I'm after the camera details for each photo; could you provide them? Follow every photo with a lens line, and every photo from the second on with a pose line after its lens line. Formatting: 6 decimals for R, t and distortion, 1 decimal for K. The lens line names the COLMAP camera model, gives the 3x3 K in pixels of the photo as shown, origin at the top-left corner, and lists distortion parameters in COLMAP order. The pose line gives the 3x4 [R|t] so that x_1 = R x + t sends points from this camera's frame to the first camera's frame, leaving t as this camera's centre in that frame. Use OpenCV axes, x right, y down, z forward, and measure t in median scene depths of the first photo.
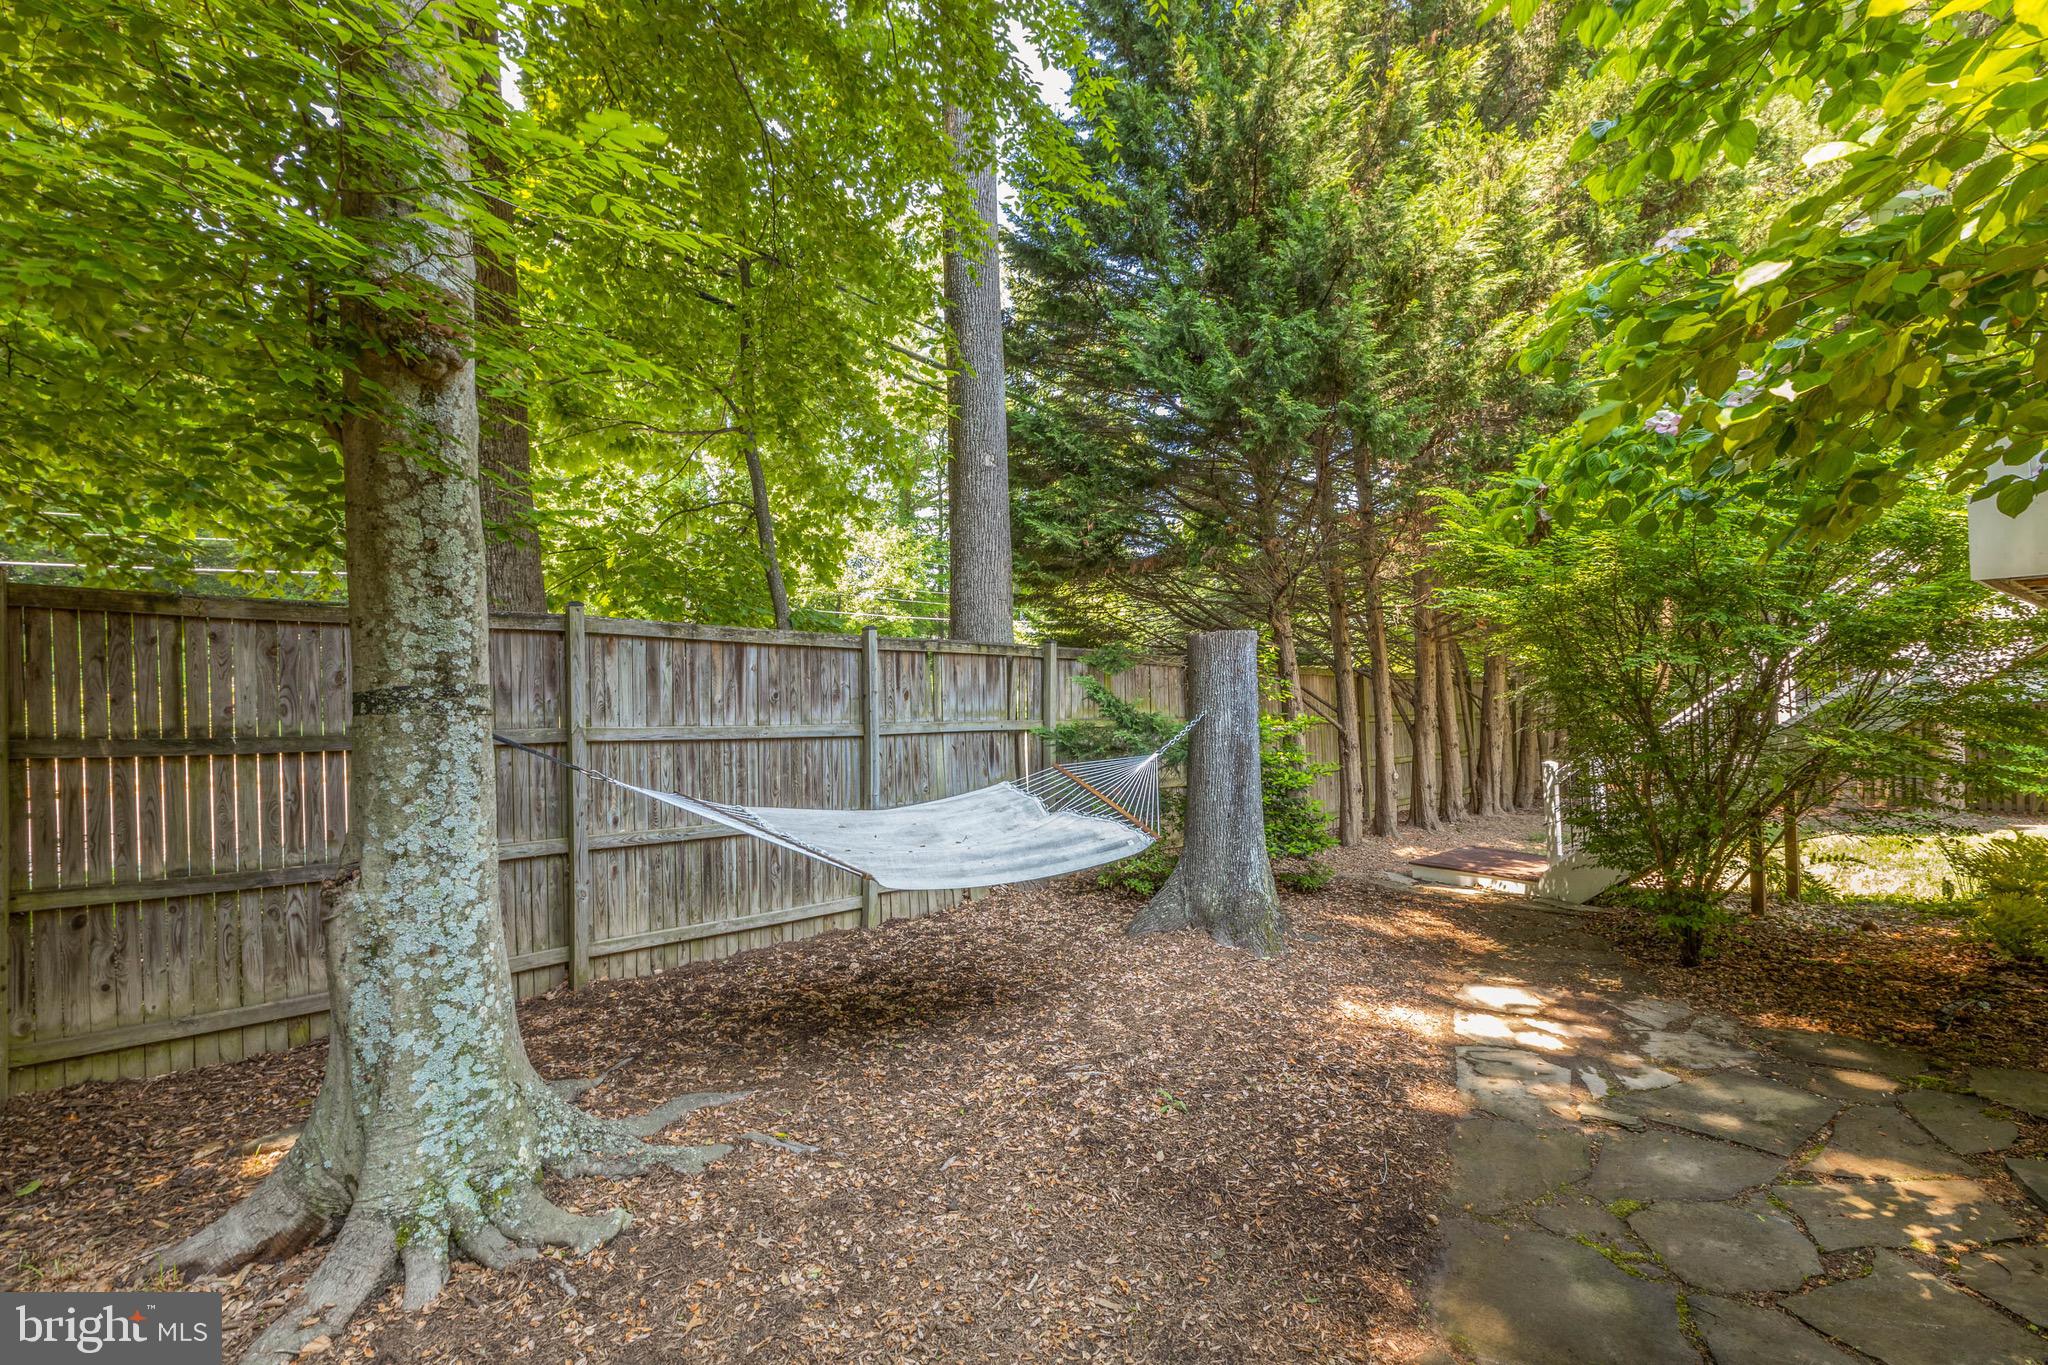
lens RADIAL K [[908.0, 0, 1019.8], [0, 908.0, 686.5], [0, 0, 1]] dist [-0.001298, -0.000375]
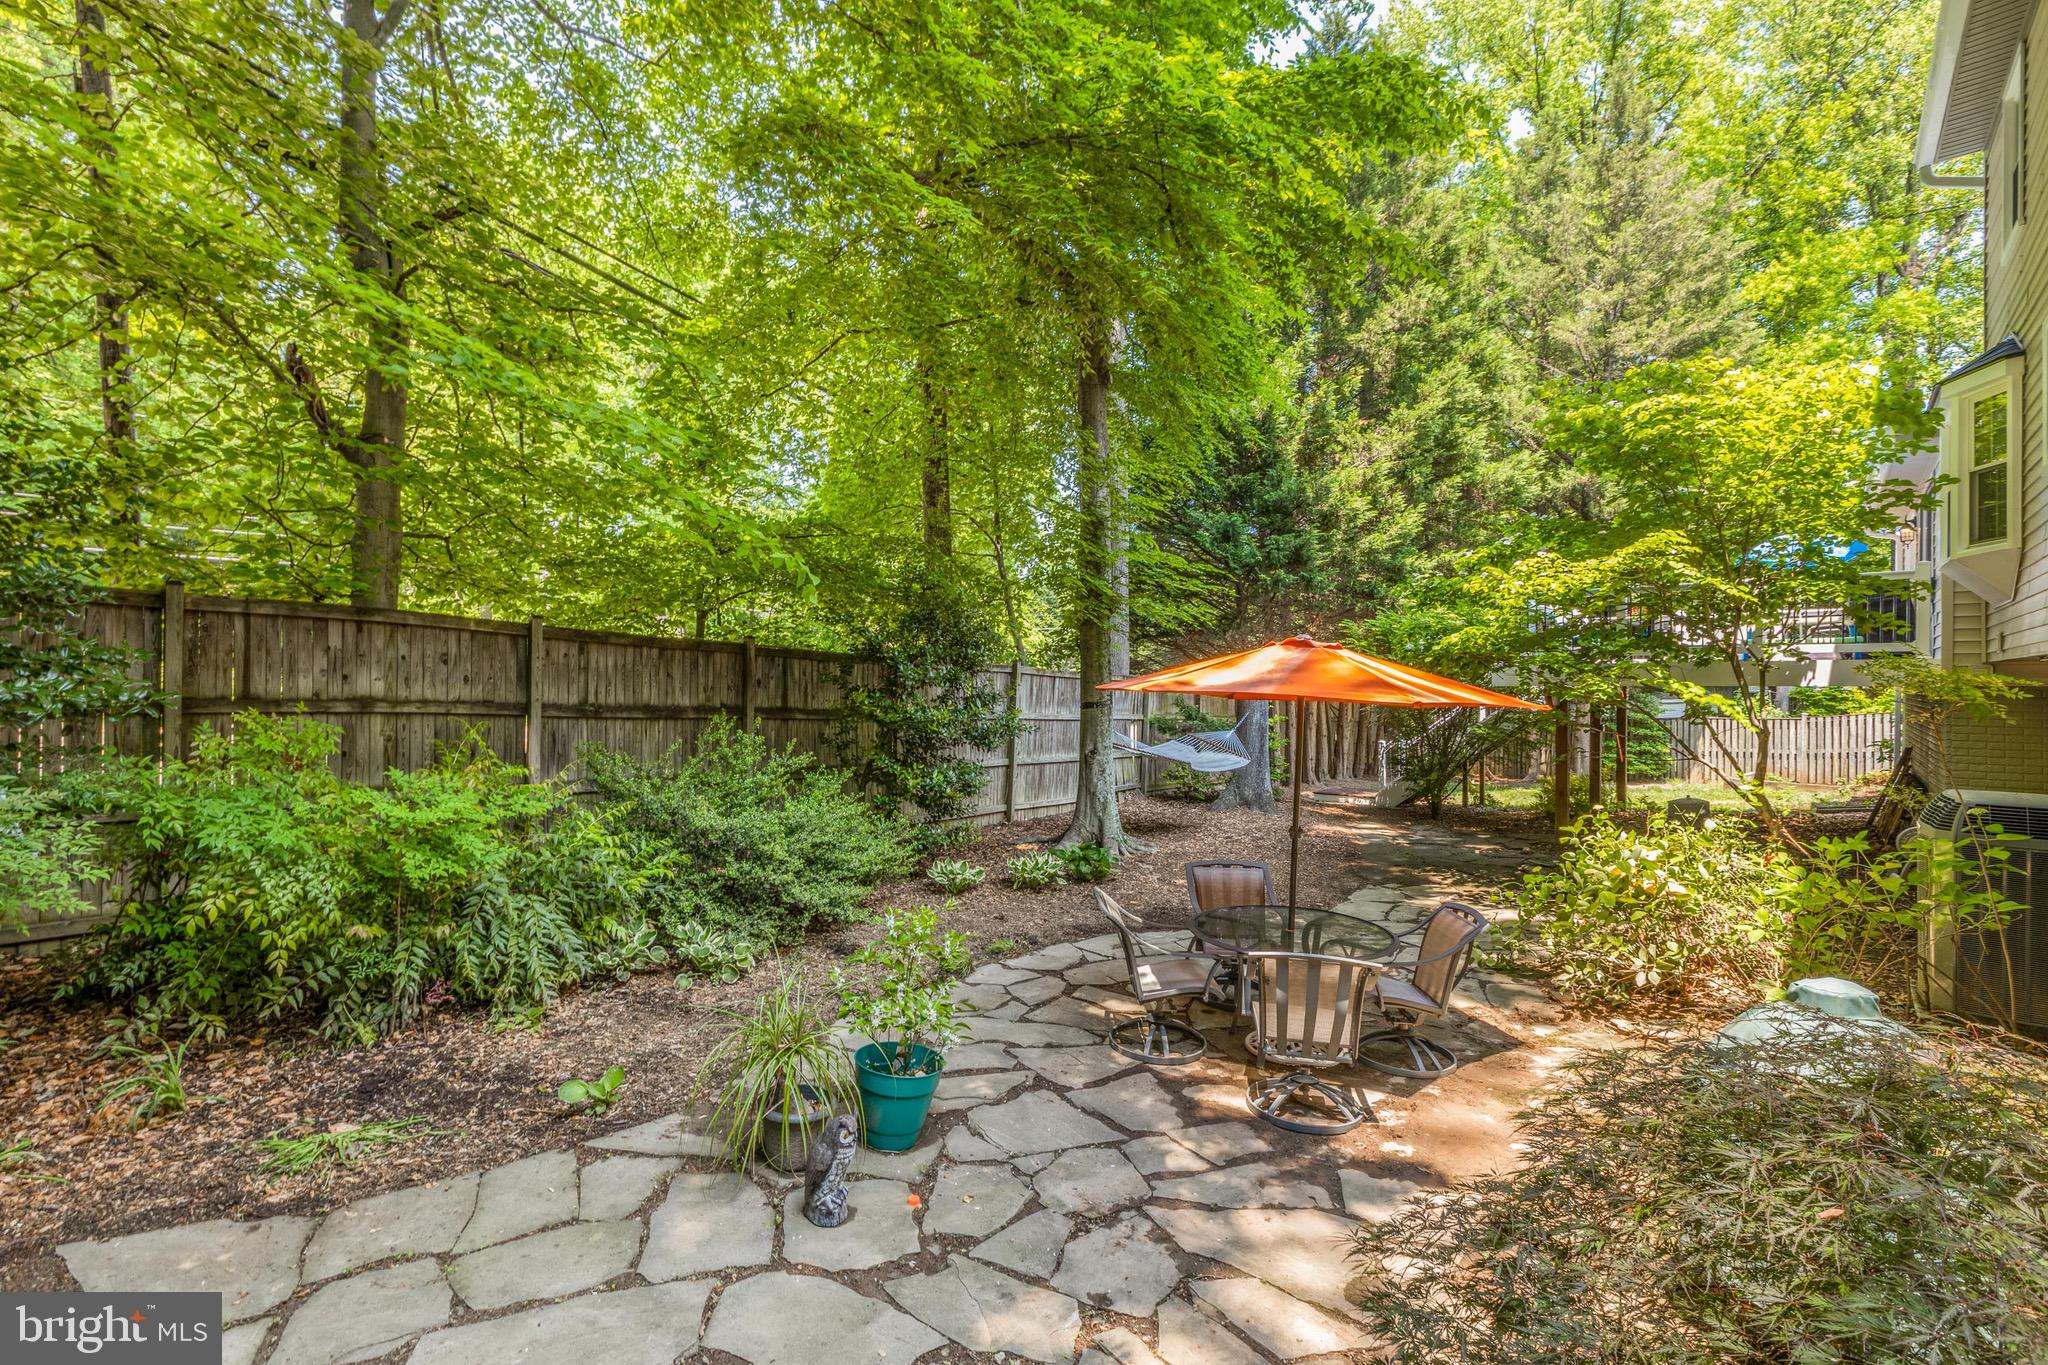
lens RADIAL K [[908.0, 0, 1027.3], [0, 908.0, 685.3], [0, 0, 1]] dist [-0.001298, -0.000375]
pose [[0.984120, 0.033088, 0.174392, -0.586265], [-0.034044, 0.999417, 0.002494, -0.022788], [-0.174208, -0.008392, 0.984673, -0.911412]]
